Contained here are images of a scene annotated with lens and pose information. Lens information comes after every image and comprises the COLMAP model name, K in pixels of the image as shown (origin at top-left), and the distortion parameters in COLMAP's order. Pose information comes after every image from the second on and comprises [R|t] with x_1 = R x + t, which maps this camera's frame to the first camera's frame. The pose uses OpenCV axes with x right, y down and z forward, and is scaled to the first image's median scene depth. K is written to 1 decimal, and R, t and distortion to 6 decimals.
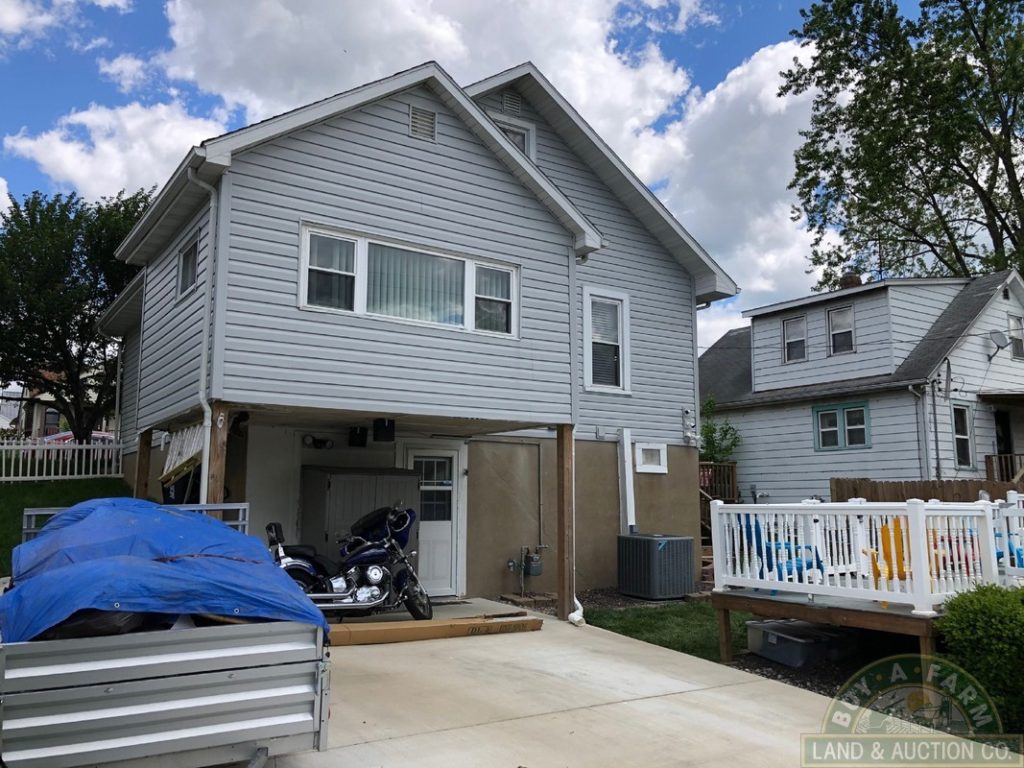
lens RADIAL K [[834.2, 0, 512.2], [0, 834.2, 387.0], [0, 0, 1]] dist [0.021681, -0.006576]
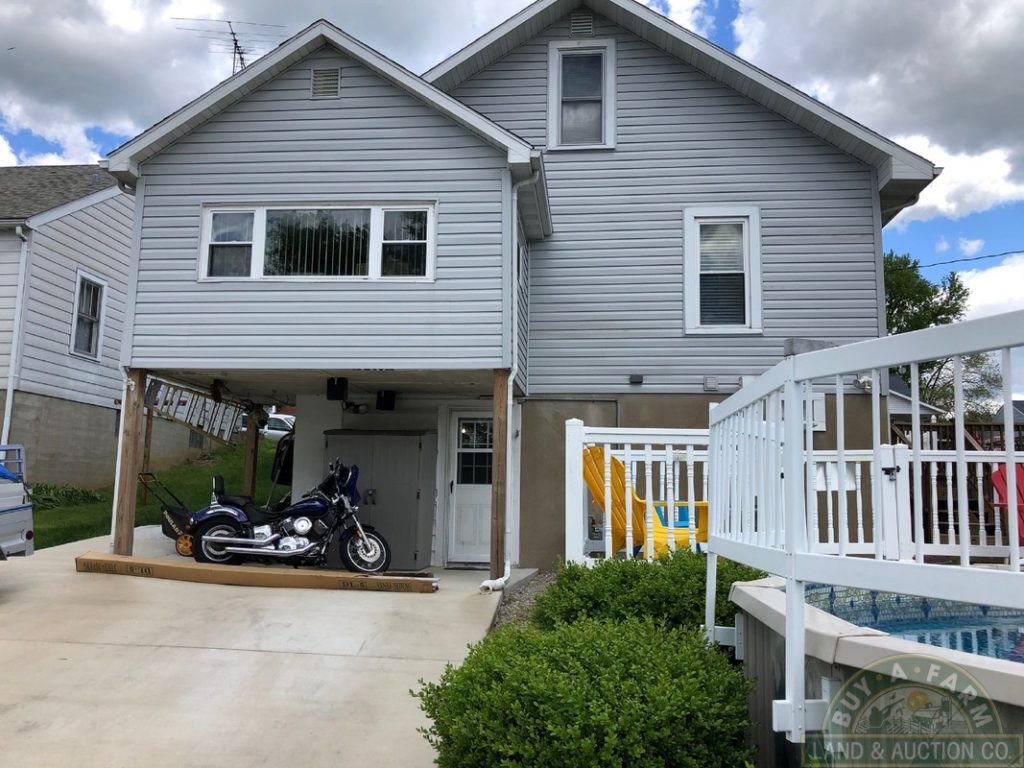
lens RADIAL K [[834.2, 0, 511.0], [0, 834.2, 381.0], [0, 0, 1]] dist [0.021681, -0.006576]
pose [[0.764707, -0.077993, -0.639641, 0.659382], [0.071929, 0.996776, -0.035546, 0.093226], [0.640351, -0.018826, 0.767852, 0.344198]]
